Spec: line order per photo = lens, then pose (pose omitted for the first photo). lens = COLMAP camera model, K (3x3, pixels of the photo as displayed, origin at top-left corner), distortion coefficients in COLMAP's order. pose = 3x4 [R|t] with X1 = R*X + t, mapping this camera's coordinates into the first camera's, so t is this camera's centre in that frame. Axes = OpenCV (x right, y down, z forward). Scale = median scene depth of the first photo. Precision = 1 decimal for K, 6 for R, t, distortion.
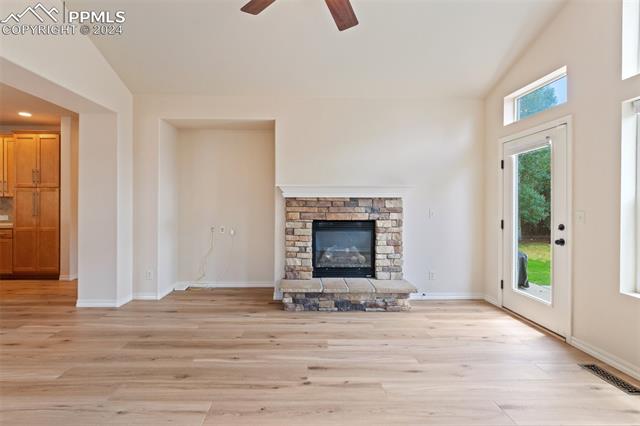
lens RADIAL K [[302.2, 0, 304.2], [0, 302.2, 204.0], [0, 0, 1]] dist [0.004941, -0.003419]
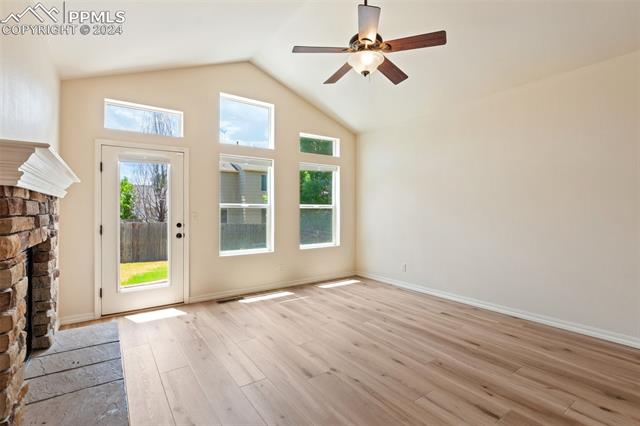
lens RADIAL K [[302.2, 0, 312.5], [0, 302.2, 208.4], [0, 0, 1]] dist [0.004941, -0.003419]
pose [[-0.567309, -0.001085, 0.823504, -0.515061], [-0.003525, 0.999993, -0.001110, -0.001237], [-0.823497, -0.003532, -0.567309, 1.009482]]
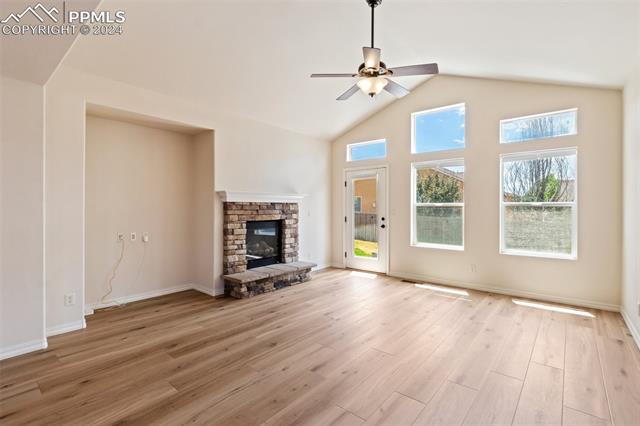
lens RADIAL K [[302.2, 0, 309.2], [0, 302.2, 207.5], [0, 0, 1]] dist [0.004941, -0.003419]
pose [[0.661725, -0.002831, 0.749741, -0.767307], [0.000886, 0.999995, 0.002993, -0.004065], [-0.749746, -0.001316, 0.661724, 0.031154]]
